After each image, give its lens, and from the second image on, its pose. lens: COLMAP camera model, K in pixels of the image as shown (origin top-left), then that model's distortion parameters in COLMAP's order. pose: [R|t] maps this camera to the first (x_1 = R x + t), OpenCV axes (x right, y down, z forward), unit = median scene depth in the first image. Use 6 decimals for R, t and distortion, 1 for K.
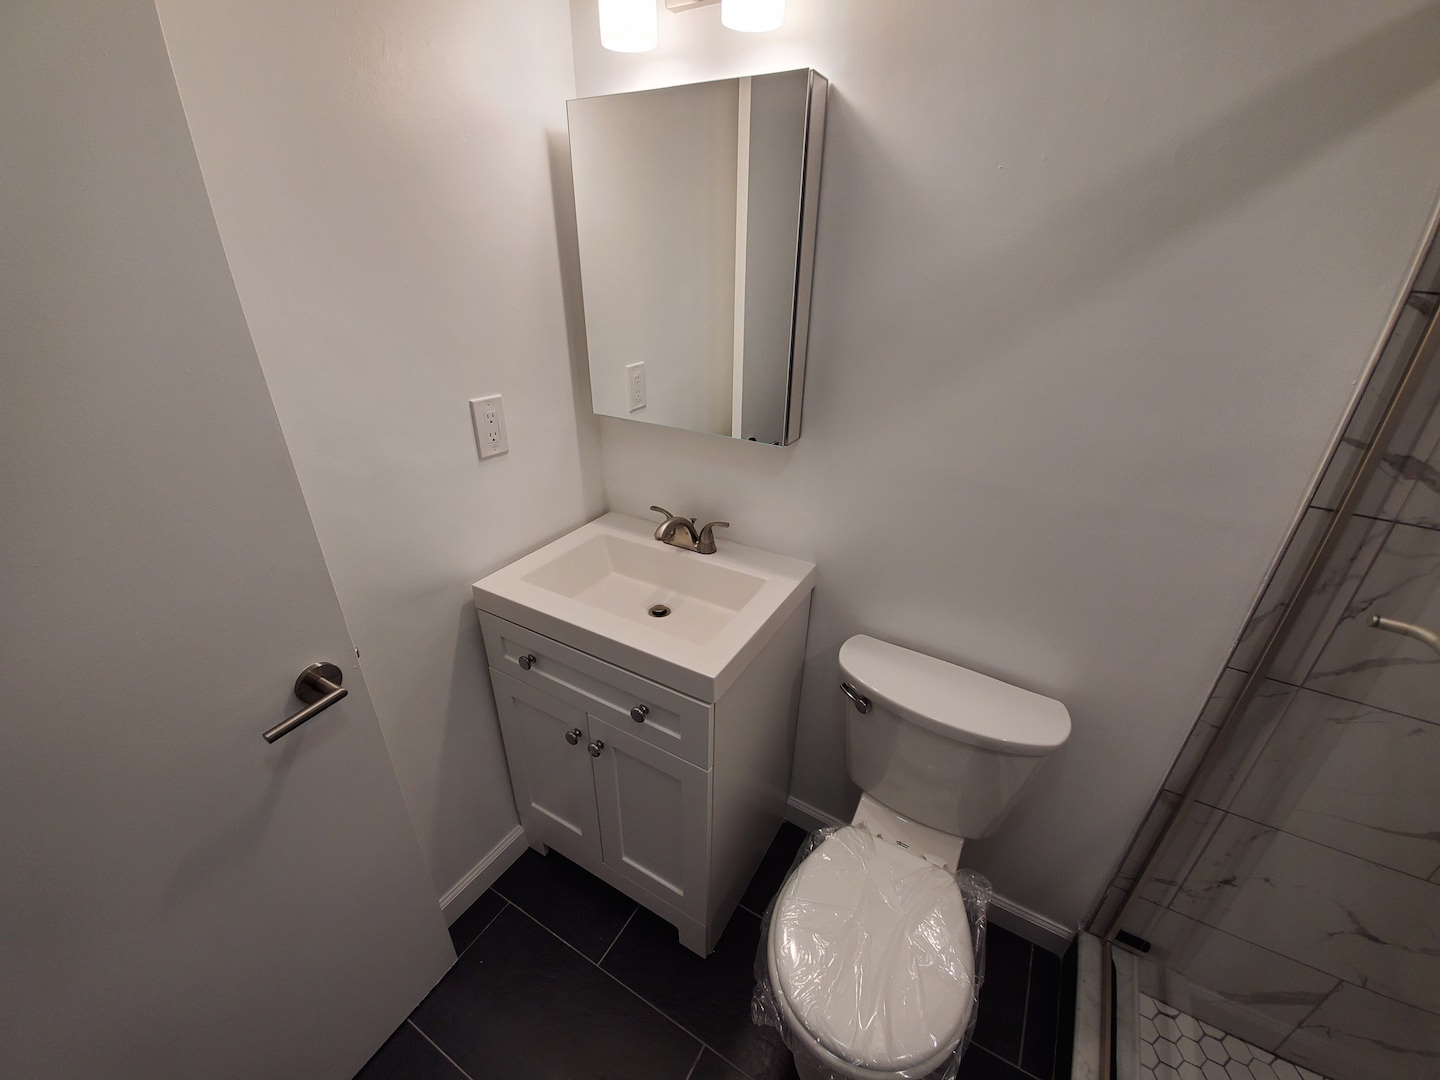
lens RADIAL K [[569.3, 0, 719.7], [0, 569.3, 552.2], [0, 0, 1]] dist [0.012962, -0.016319]
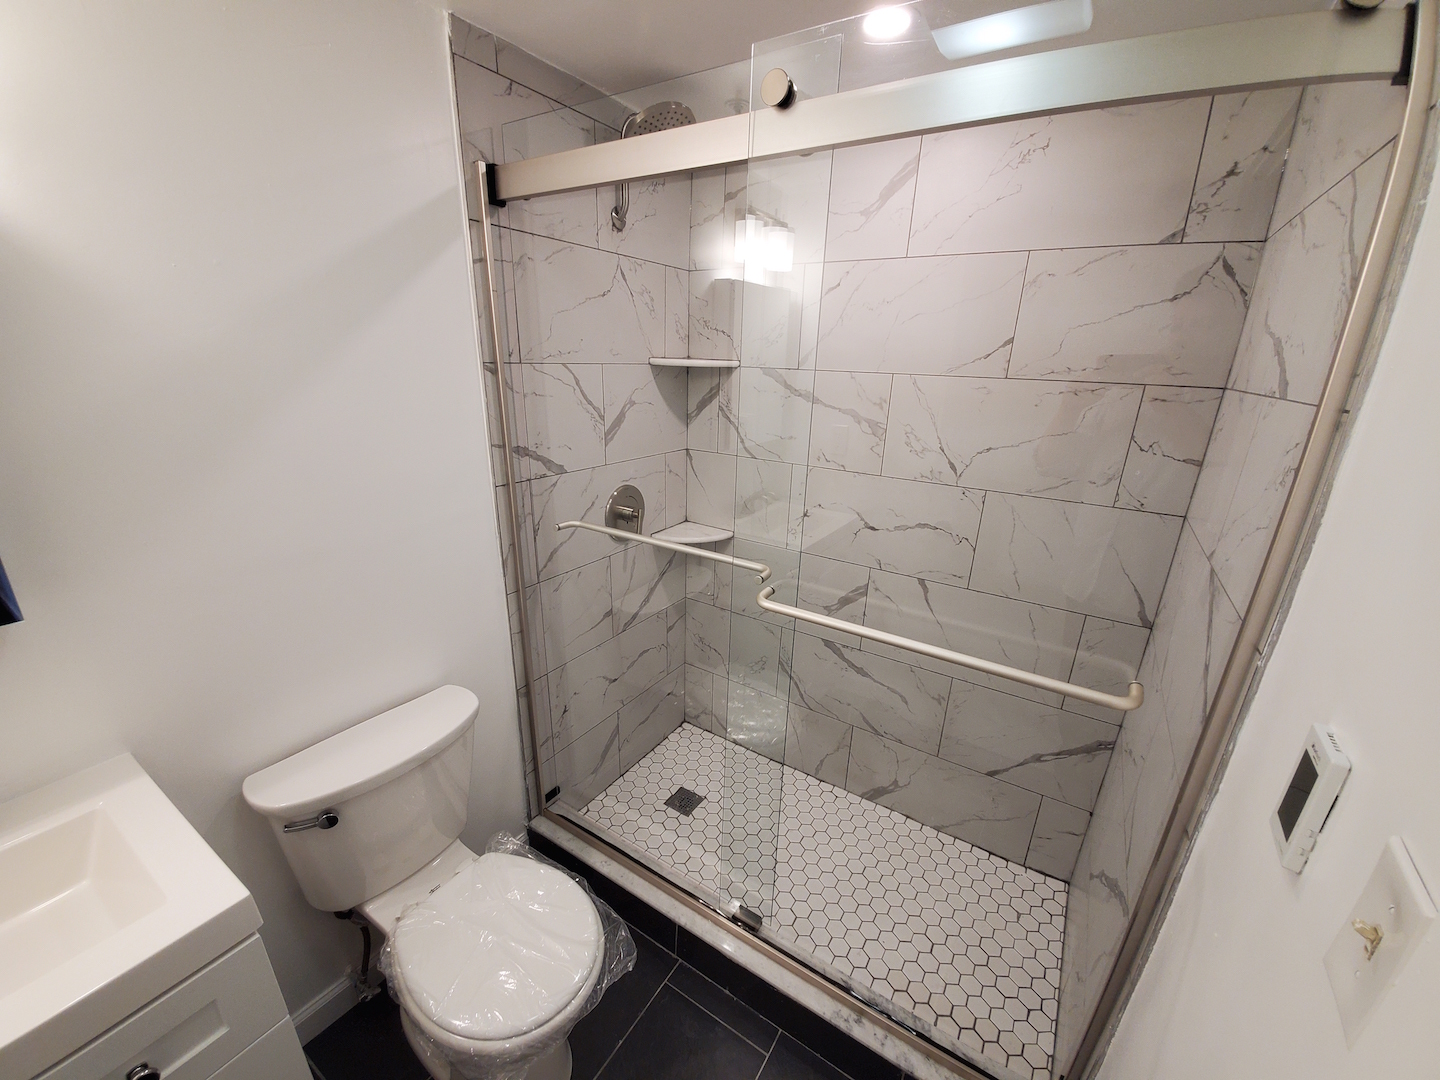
lens RADIAL K [[569.3, 0, 719.7], [0, 569.3, 552.2], [0, 0, 1]] dist [0.012962, -0.016319]
pose [[0.039732, -0.347174, 0.936959, -0.474575], [0.434346, 0.850474, 0.296710, -0.100940], [-0.899870, 0.395175, 0.184584, 0.119624]]
